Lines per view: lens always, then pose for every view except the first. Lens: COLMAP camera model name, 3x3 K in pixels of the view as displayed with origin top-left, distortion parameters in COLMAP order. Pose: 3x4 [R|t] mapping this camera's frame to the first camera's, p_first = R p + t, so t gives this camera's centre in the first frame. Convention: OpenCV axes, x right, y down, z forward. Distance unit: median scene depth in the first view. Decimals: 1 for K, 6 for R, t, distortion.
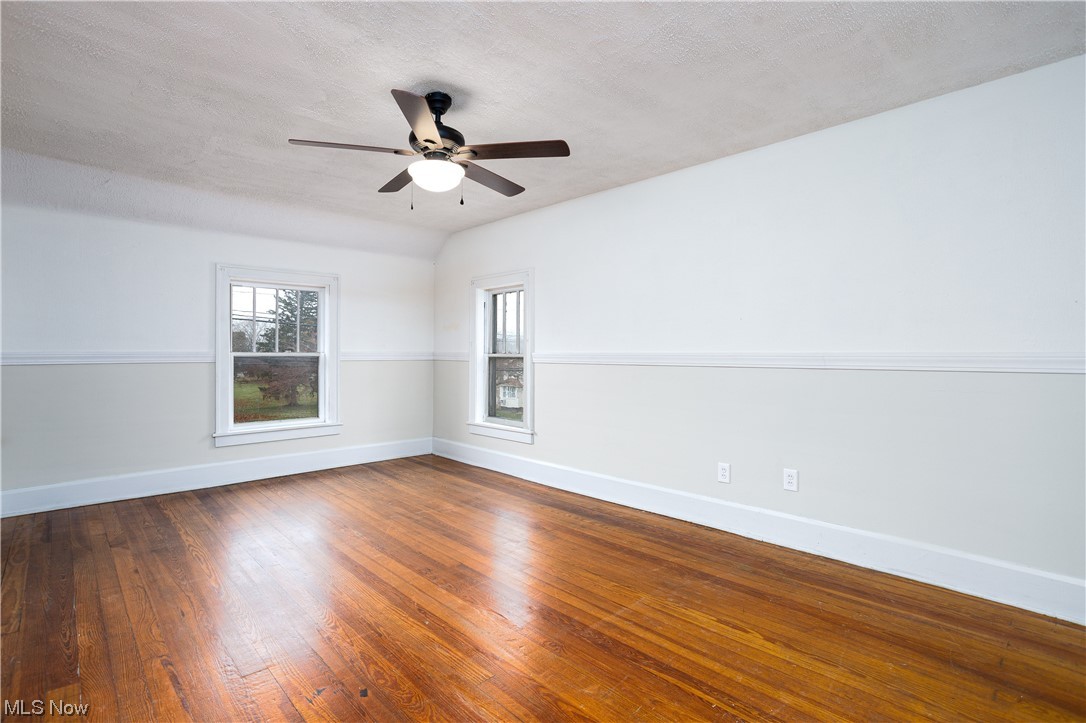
lens RADIAL K [[531.0, 0, 544.5], [0, 531.0, 359.0], [0, 0, 1]] dist [-0.020416, 0.010783]
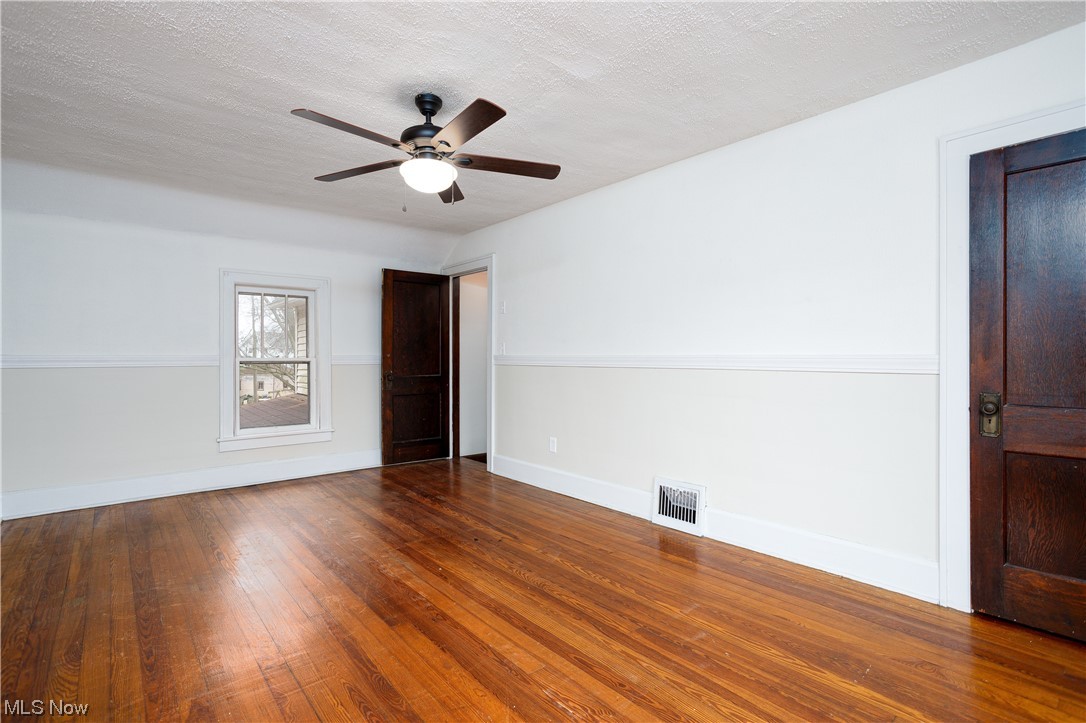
lens RADIAL K [[531.0, 0, 538.6], [0, 531.0, 360.1], [0, 0, 1]] dist [-0.020416, 0.010783]
pose [[-0.997773, -0.001289, 0.066686, -0.426405], [-0.000841, 0.999977, 0.006742, -0.007710], [-0.066693, 0.006671, -0.997751, 1.767982]]
